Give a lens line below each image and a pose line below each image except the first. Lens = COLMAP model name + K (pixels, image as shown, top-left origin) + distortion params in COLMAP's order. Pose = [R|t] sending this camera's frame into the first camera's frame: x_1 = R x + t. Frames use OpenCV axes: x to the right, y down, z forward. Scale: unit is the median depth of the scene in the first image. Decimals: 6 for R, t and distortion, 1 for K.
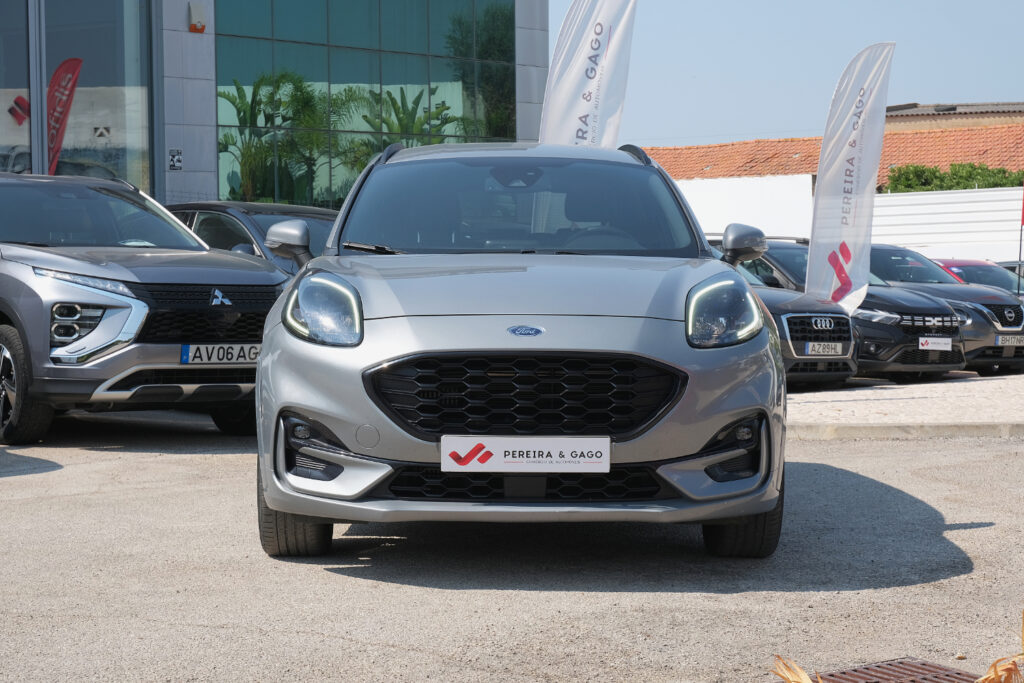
lens RADIAL K [[1957.2, 0, 510.5], [0, 1957.2, 343.6], [0, 0, 1]] dist [-0.062229, 0.000000]
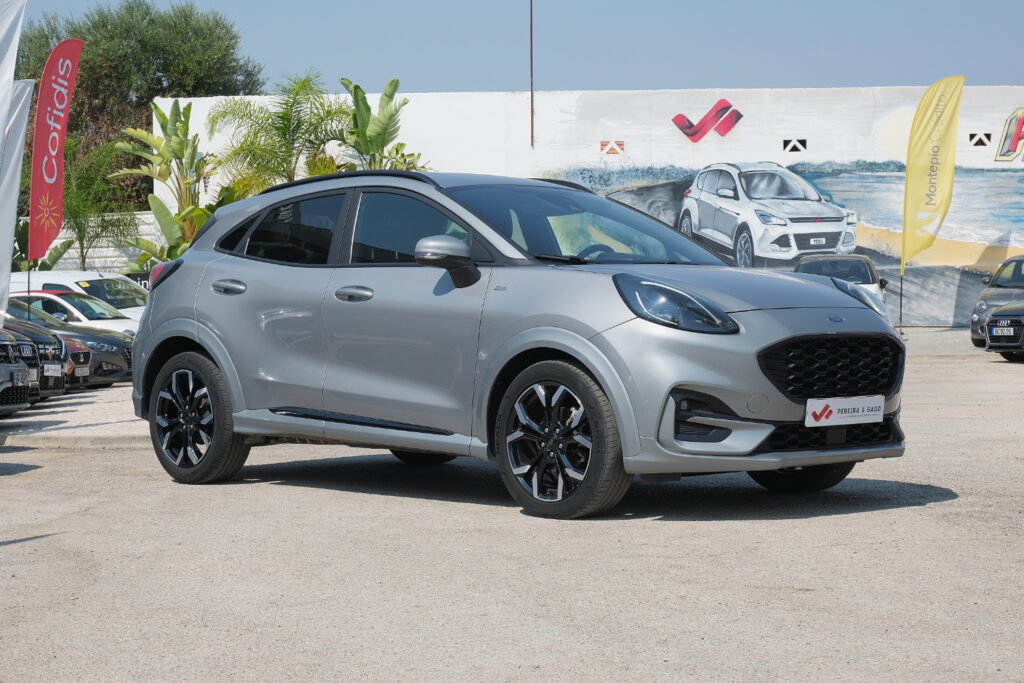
lens RADIAL K [[1957.2, 0, 543.8], [0, 1957.2, 359.2], [0, 0, 1]] dist [-0.062229, 0.000000]
pose [[0.713730, -0.025411, 0.699960, -1.063203], [0.036314, 0.999340, -0.000749, 0.014520], [-0.699479, 0.025953, 0.714182, 0.188411]]
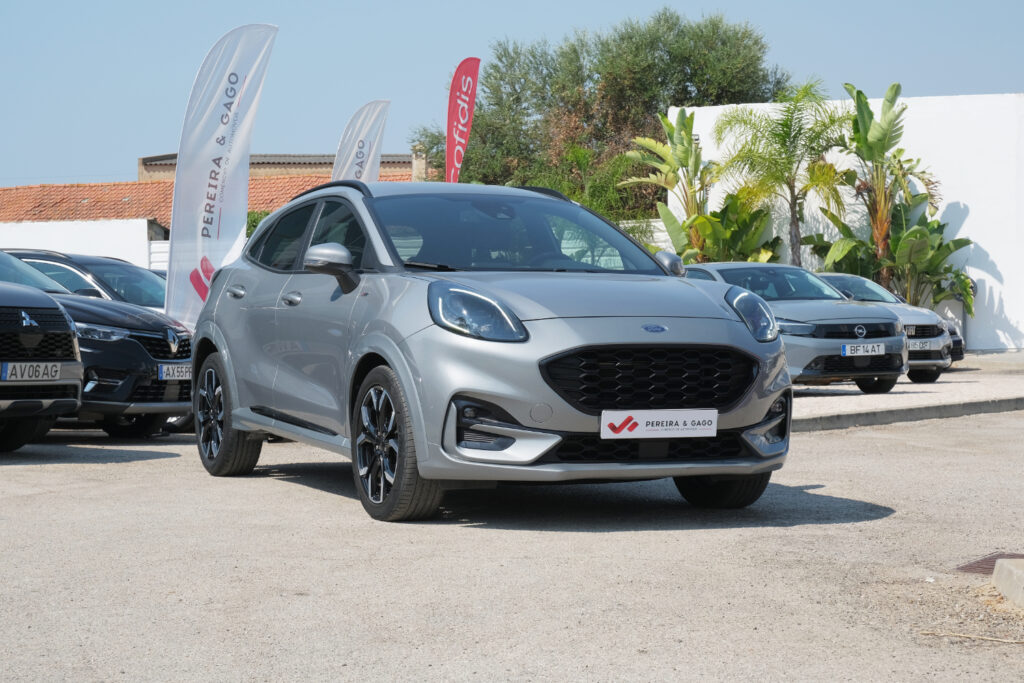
lens RADIAL K [[1957.2, 0, 501.4], [0, 1957.2, 337.2], [0, 0, 1]] dist [-0.062229, 0.000000]
pose [[0.918821, -0.003250, 0.394660, -0.593574], [0.014176, 0.999593, -0.024772, 0.029587], [-0.394419, 0.028356, 0.918493, -0.147103]]
